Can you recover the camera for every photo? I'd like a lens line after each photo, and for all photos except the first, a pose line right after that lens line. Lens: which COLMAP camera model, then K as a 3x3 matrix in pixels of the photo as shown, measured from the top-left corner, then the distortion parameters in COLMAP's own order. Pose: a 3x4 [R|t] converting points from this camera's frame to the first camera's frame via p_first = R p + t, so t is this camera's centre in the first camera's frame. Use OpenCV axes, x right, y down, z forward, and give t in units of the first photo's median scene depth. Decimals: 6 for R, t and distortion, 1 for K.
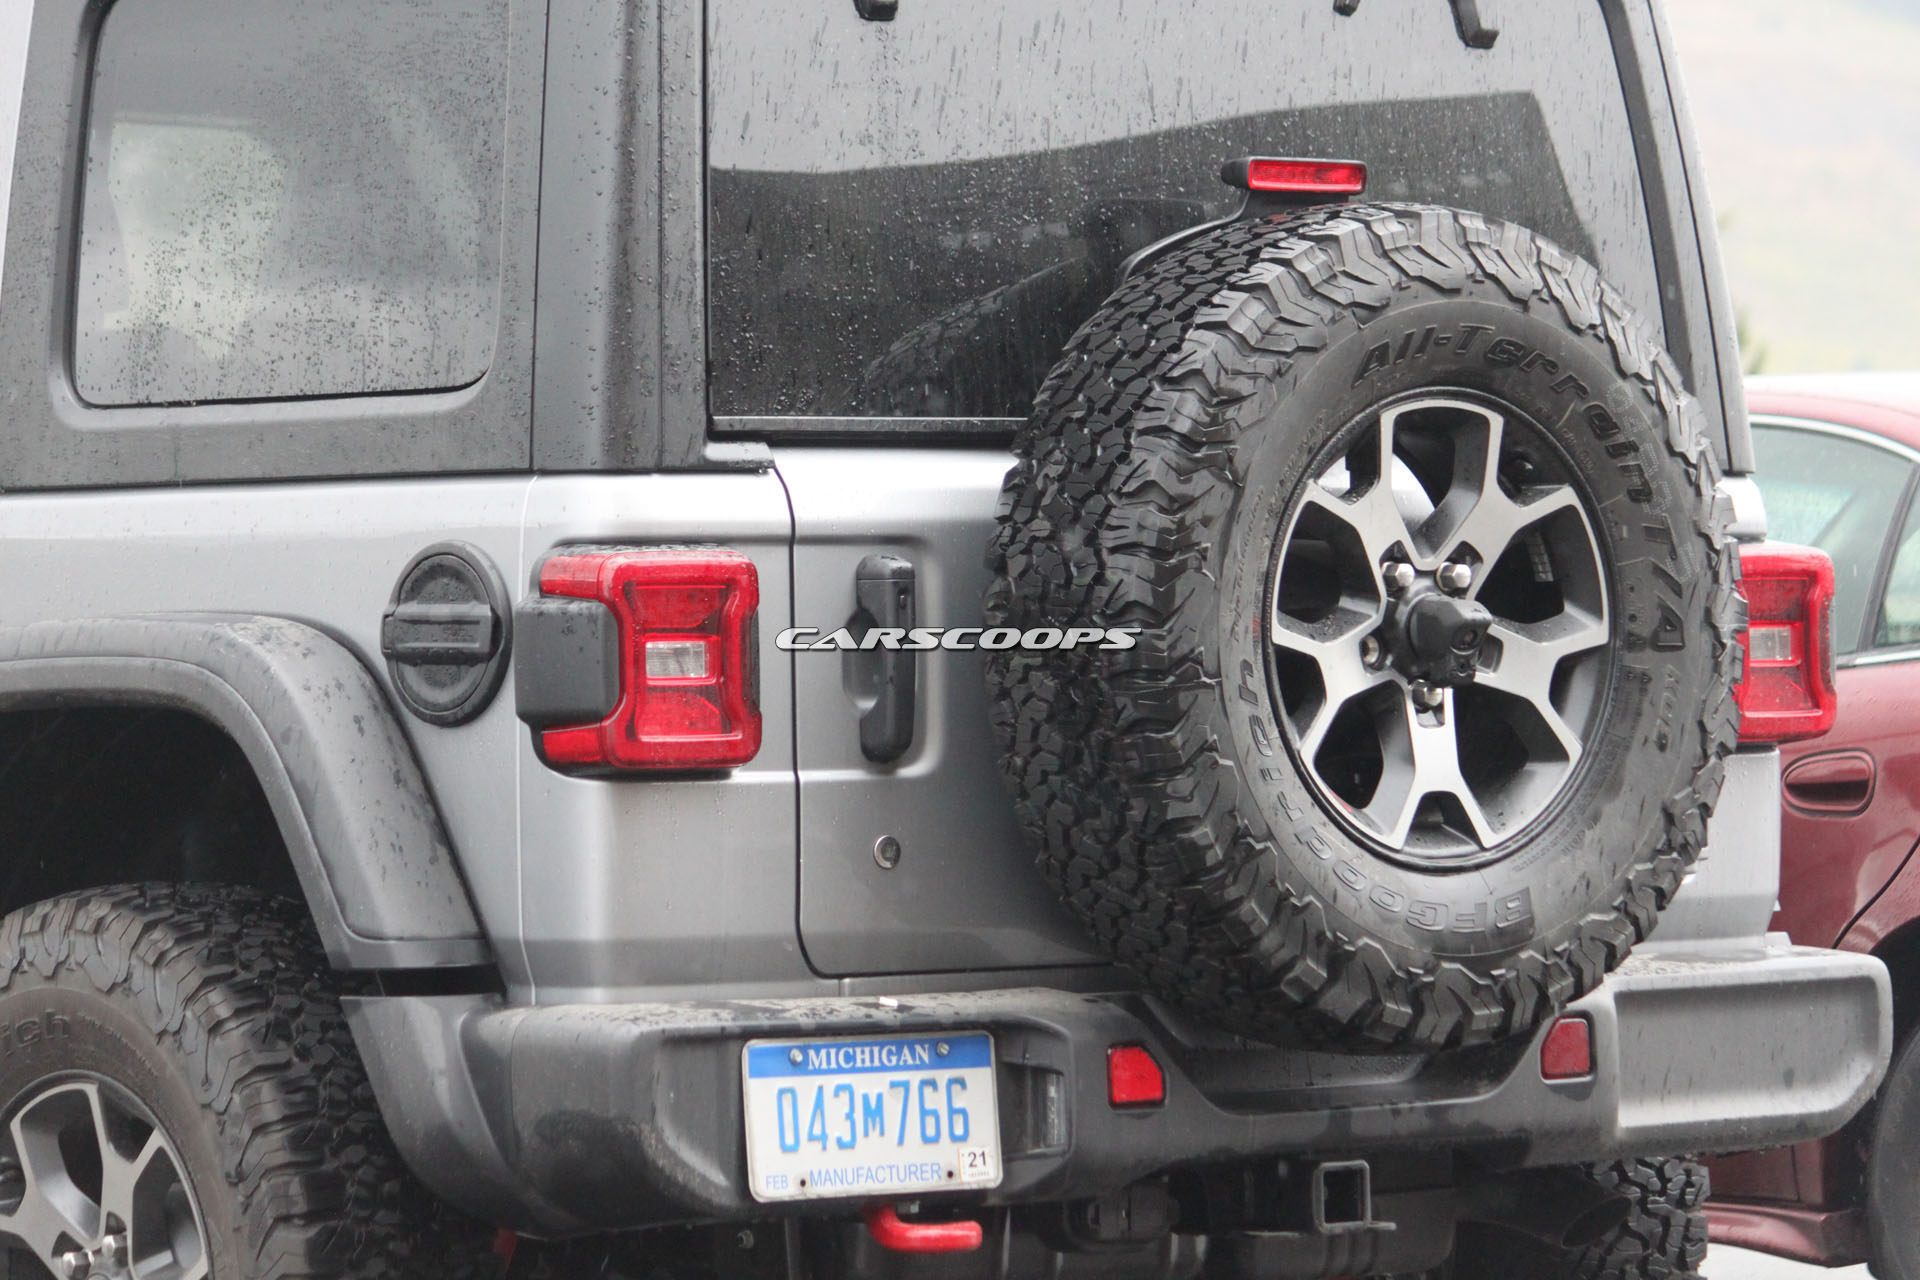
lens RADIAL K [[8367.7, 0, 961.6], [0, 8367.7, 683.3], [0, 0, 1]] dist [0.341776, 1.315568]
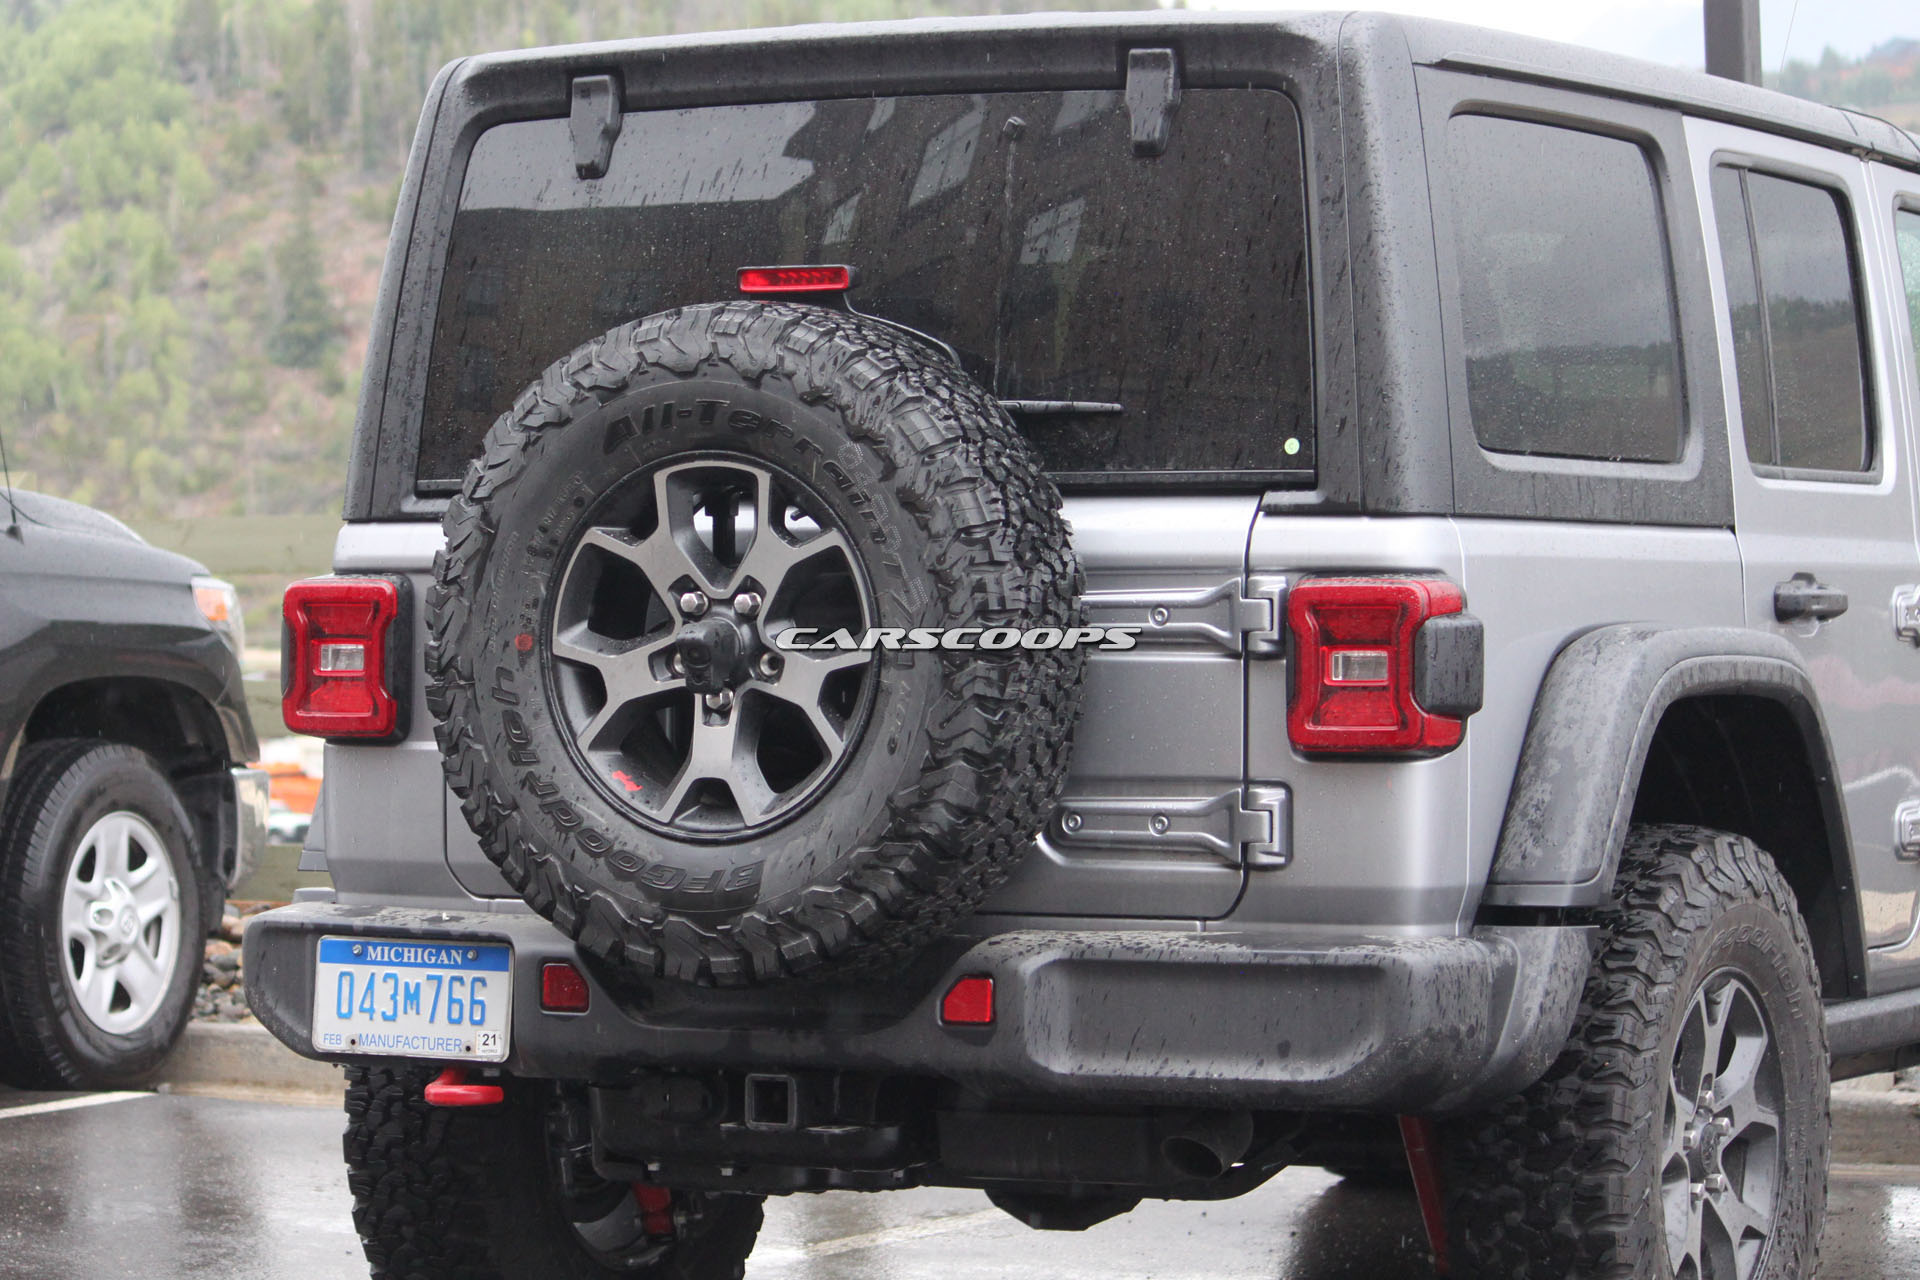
lens RADIAL K [[5578.4, 0, 960.0], [0, 5578.4, 640.0], [0, 0, 1]] dist [0.176608, -7.757176]
pose [[0.382944, 0.019552, -0.923565, 0.842256], [-0.013873, 0.999785, 0.015413, -0.020954], [0.923667, 0.006910, 0.383133, 0.728420]]
